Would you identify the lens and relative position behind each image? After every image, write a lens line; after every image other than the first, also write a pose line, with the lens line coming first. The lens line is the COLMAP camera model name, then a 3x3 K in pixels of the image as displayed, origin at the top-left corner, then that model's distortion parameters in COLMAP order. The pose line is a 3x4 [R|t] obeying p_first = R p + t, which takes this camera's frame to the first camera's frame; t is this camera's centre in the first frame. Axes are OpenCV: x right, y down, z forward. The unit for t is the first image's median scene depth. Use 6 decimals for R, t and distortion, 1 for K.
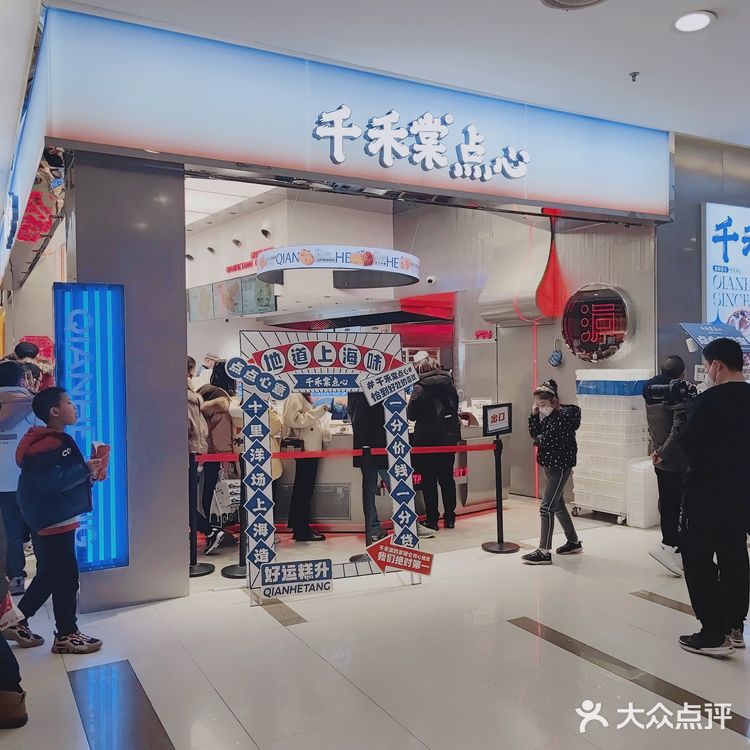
lens RADIAL K [[738.9, 0, 375.2], [0, 738.9, 373.3], [0, 0, 1]] dist [0.028295, 0.000000]
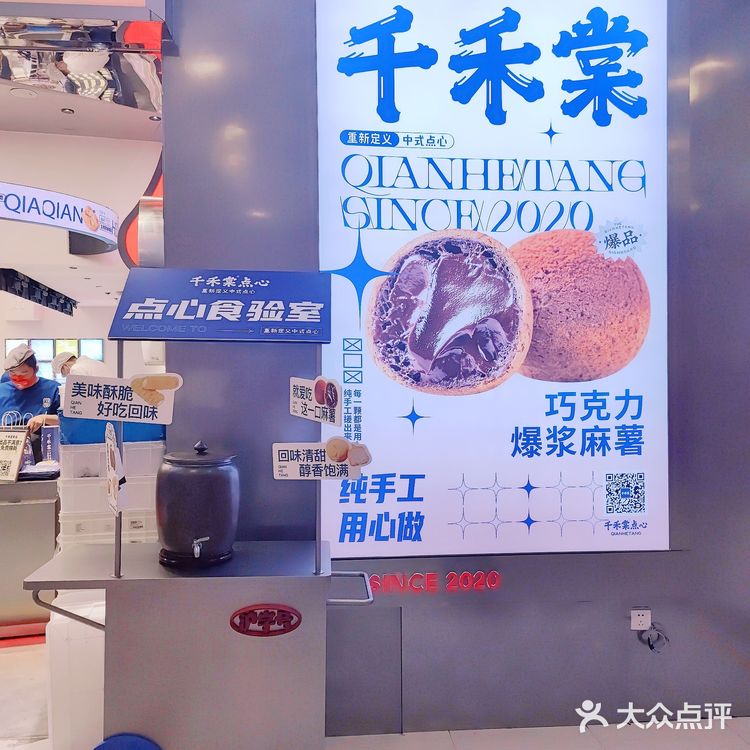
lens RADIAL K [[738.9, 0, 374.8], [0, 738.9, 375.4], [0, 0, 1]] dist [0.028295, 0.000000]
pose [[0.914606, 0.011737, -0.404177, 0.627069], [-0.010210, 0.999930, 0.005935, -0.013079], [0.404218, -0.001302, 0.914662, 0.625058]]
